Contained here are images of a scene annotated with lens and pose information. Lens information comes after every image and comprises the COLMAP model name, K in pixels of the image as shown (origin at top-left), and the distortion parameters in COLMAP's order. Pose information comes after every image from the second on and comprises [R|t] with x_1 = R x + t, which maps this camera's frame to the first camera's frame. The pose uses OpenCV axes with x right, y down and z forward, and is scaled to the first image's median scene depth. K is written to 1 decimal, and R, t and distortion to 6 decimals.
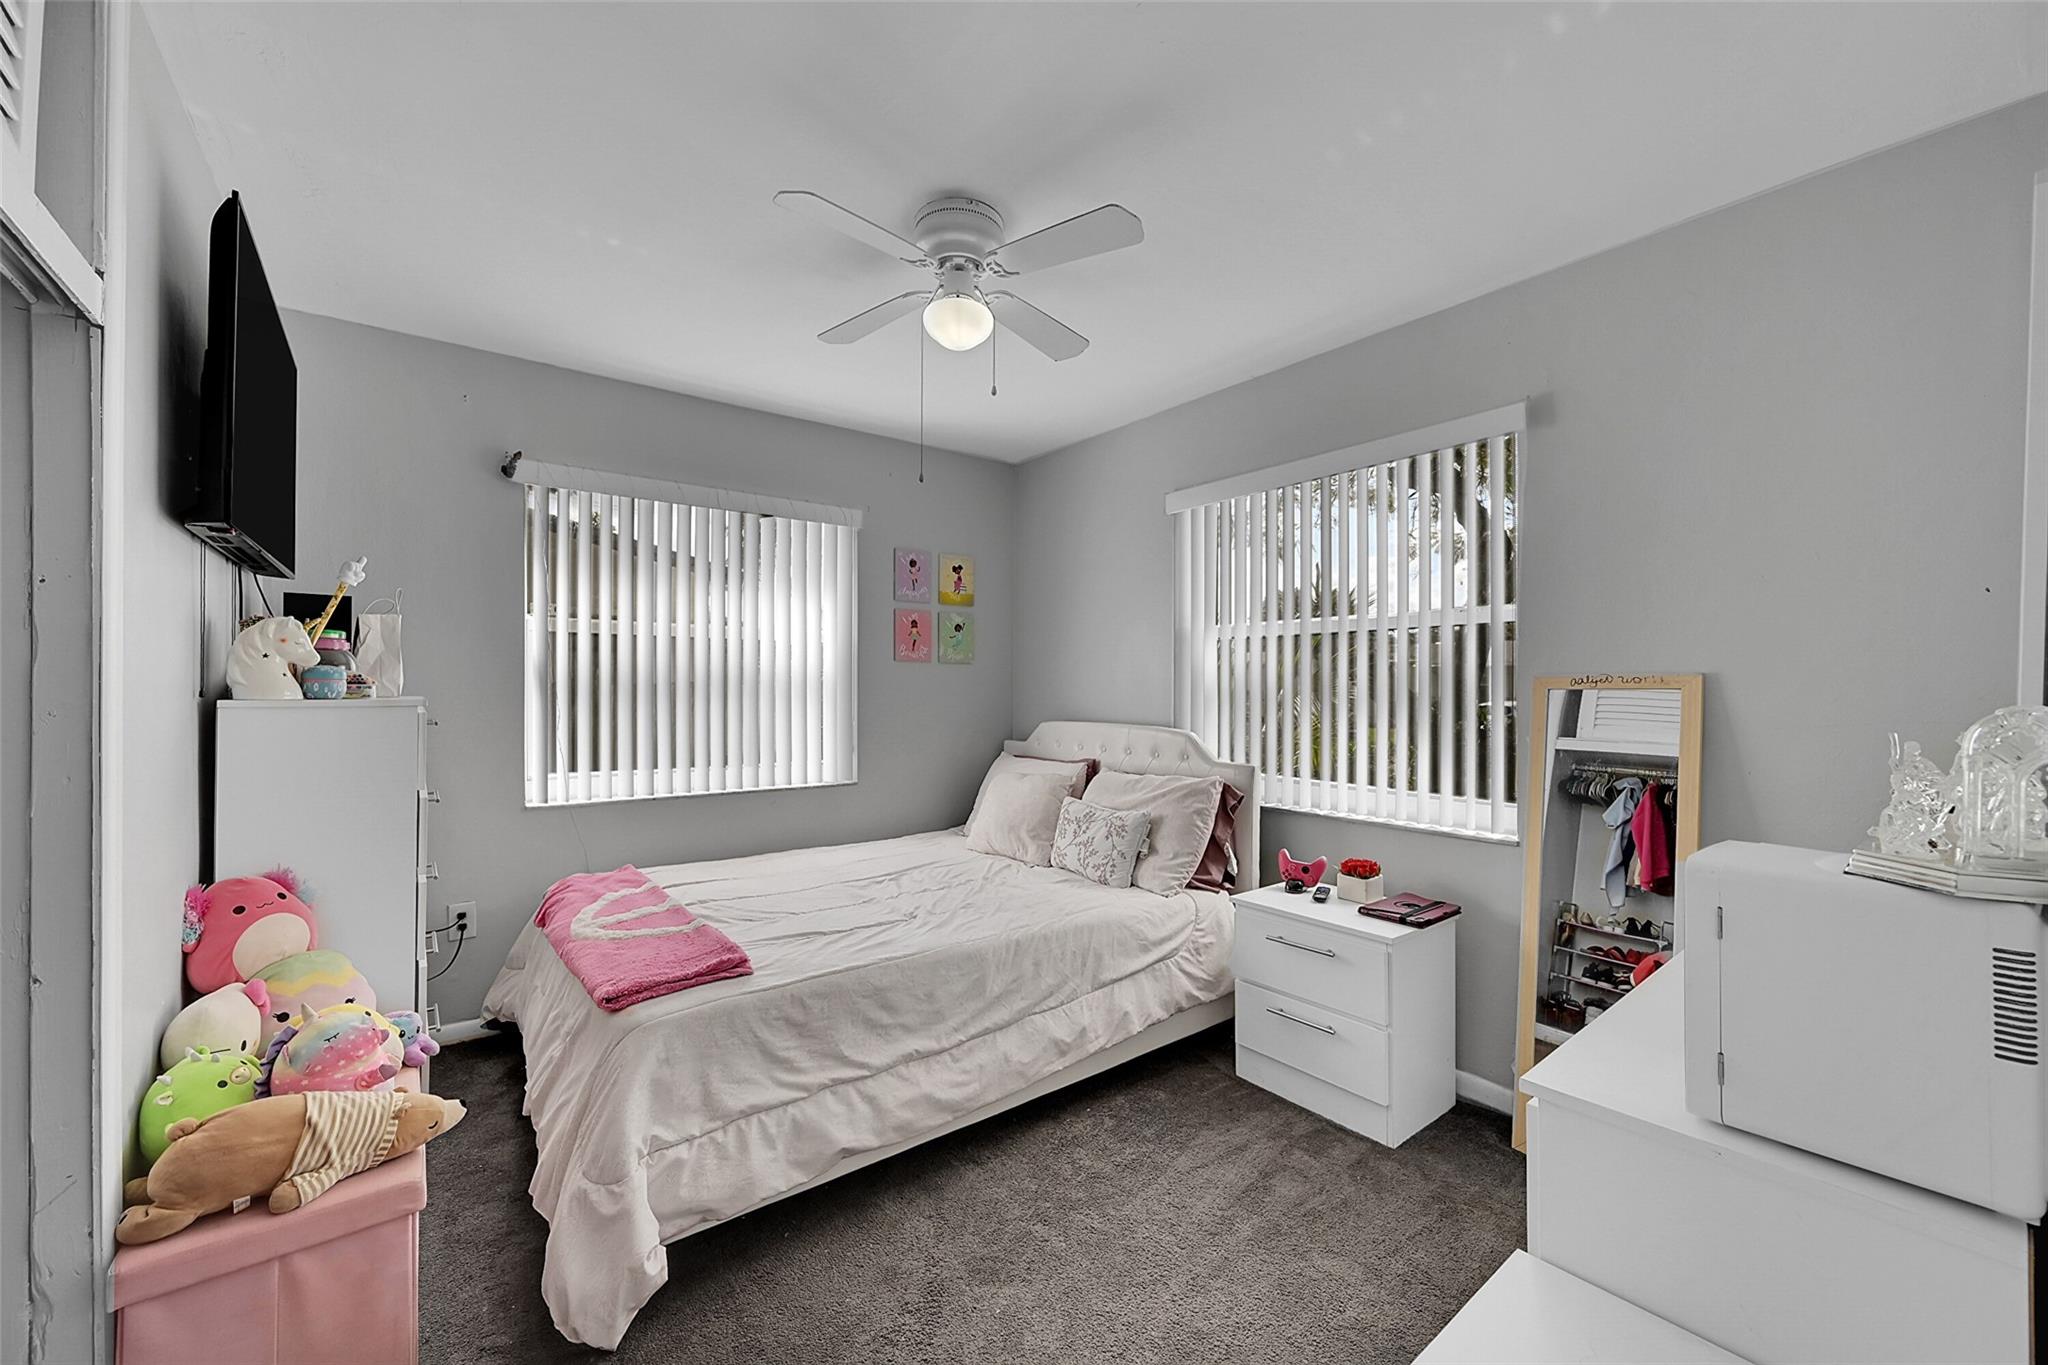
lens RADIAL K [[787.0, 0, 1013.1], [0, 787.0, 685.2], [0, 0, 1]] dist [0.000016, 0.000101]
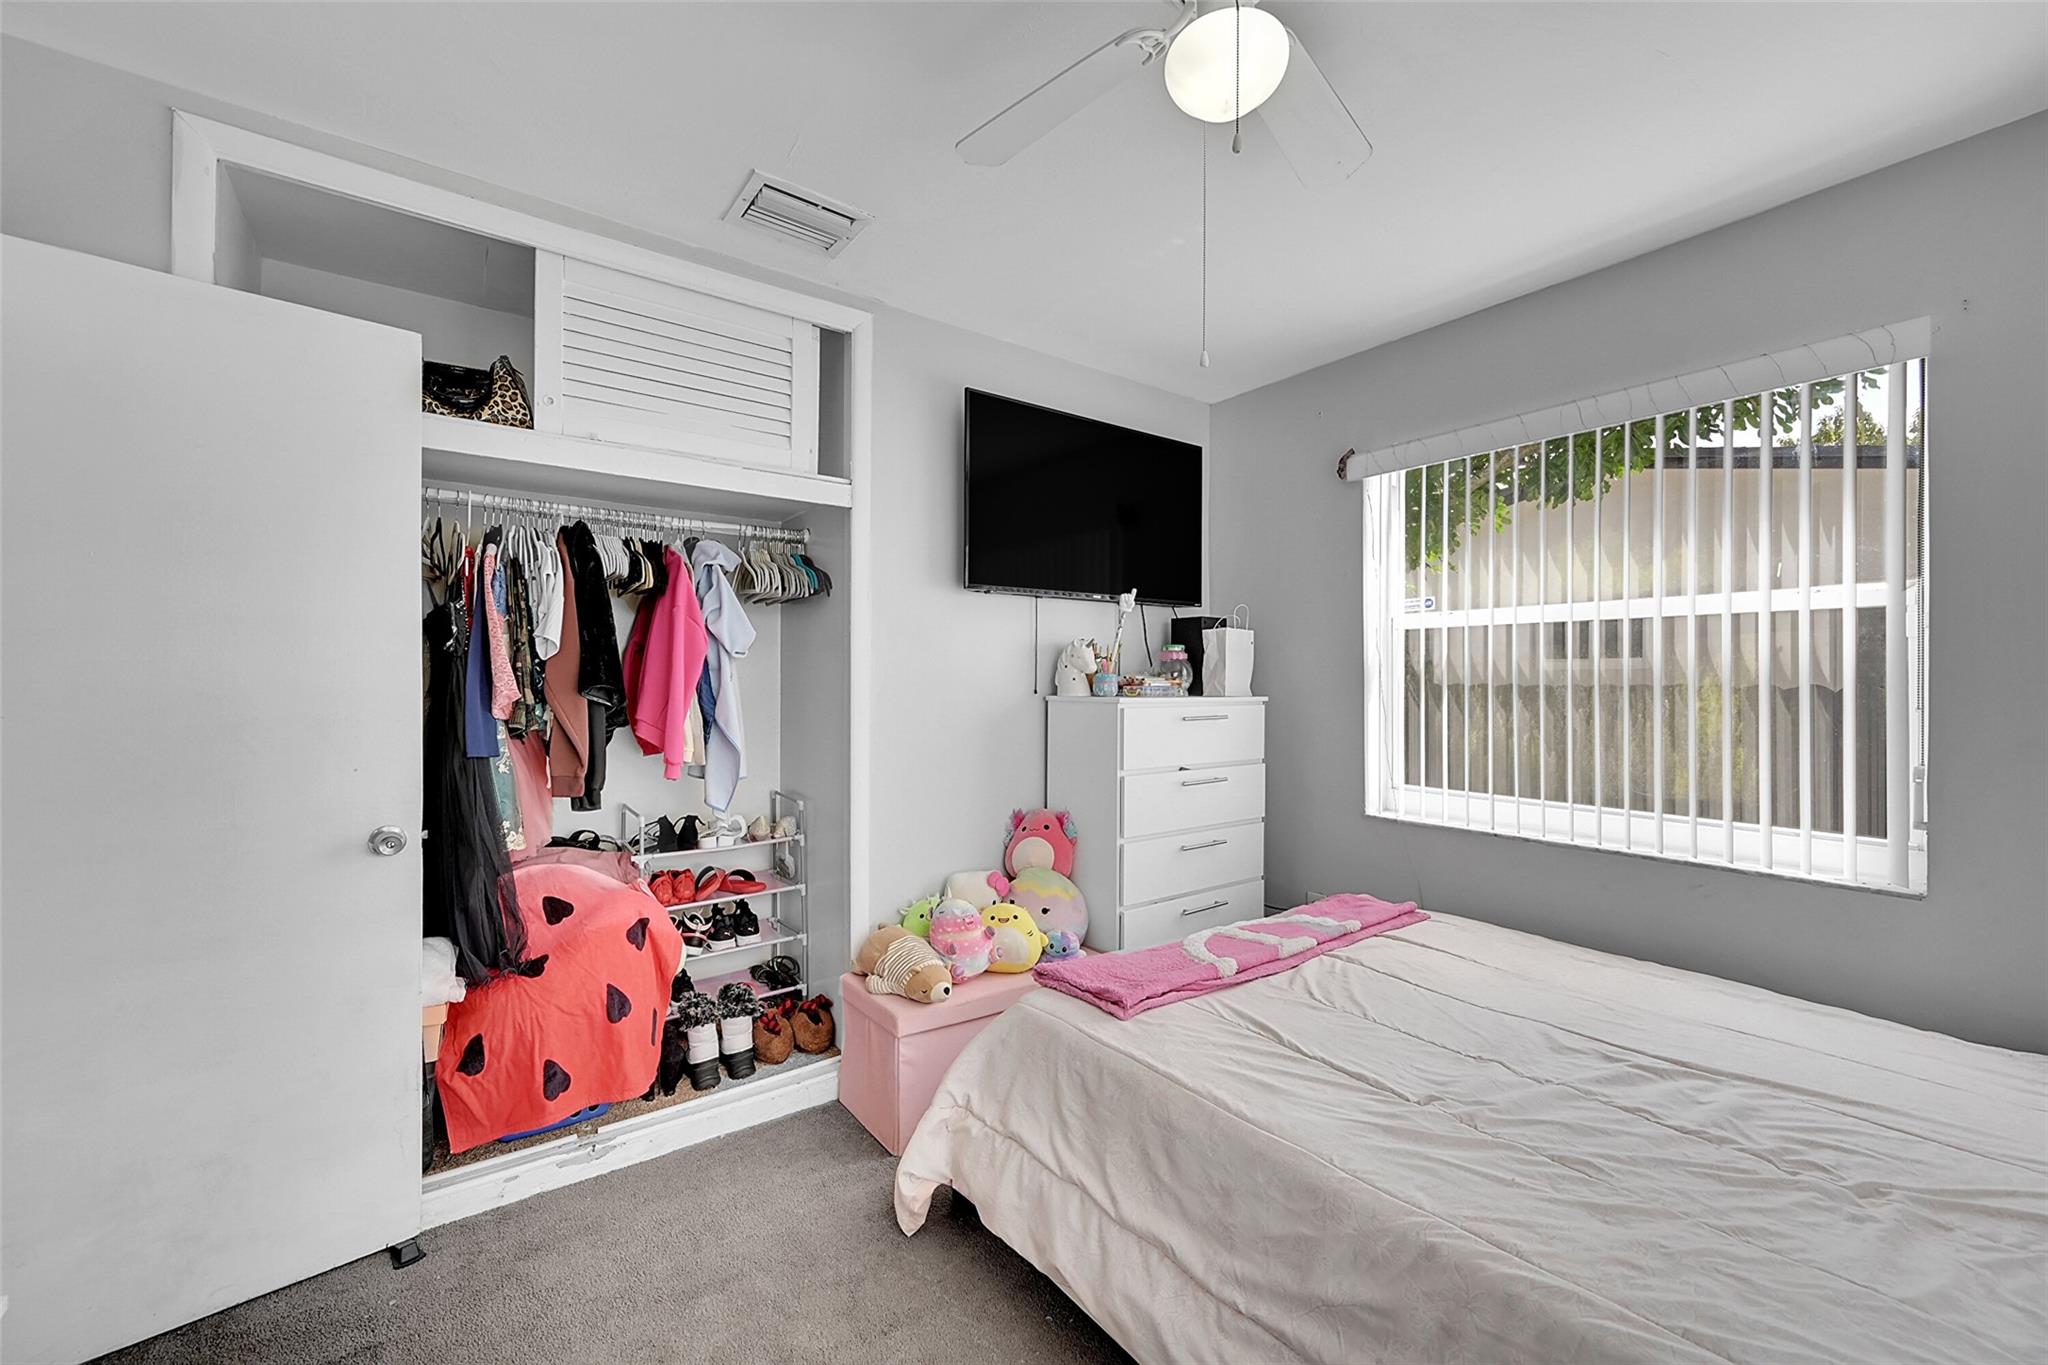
lens RADIAL K [[803.6, 0, 1020.2], [0, 803.6, 682.0], [0, 0, 1]] dist [-0.002498, 0.000112]
pose [[-0.017072, -0.006273, -0.999835, 0.531321], [0.002519, 0.999977, -0.006317, 0.000480], [0.999851, -0.002626, -0.017056, 0.864996]]
